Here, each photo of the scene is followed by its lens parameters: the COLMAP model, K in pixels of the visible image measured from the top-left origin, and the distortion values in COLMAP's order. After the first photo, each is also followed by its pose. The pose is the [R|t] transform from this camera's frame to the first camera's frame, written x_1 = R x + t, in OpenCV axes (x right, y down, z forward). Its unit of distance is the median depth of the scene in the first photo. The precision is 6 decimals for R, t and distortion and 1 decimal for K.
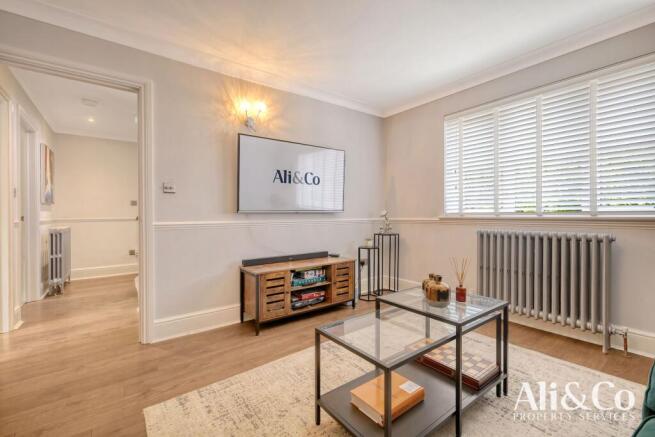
lens RADIAL K [[285.6, 0, 331.4], [0, 285.6, 216.3], [0, 0, 1]] dist [0.005579, -0.000324]
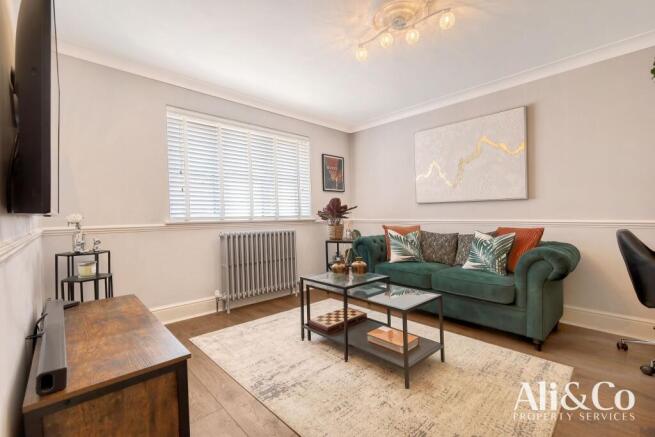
lens RADIAL K [[285.6, 0, 332.0], [0, 285.6, 219.0], [0, 0, 1]] dist [0.005579, -0.000324]
pose [[-0.106363, -0.001224, 0.994327, -0.532529], [0.020197, 0.999790, 0.003392, -0.000164], [-0.994122, 0.020443, -0.106316, 0.625329]]
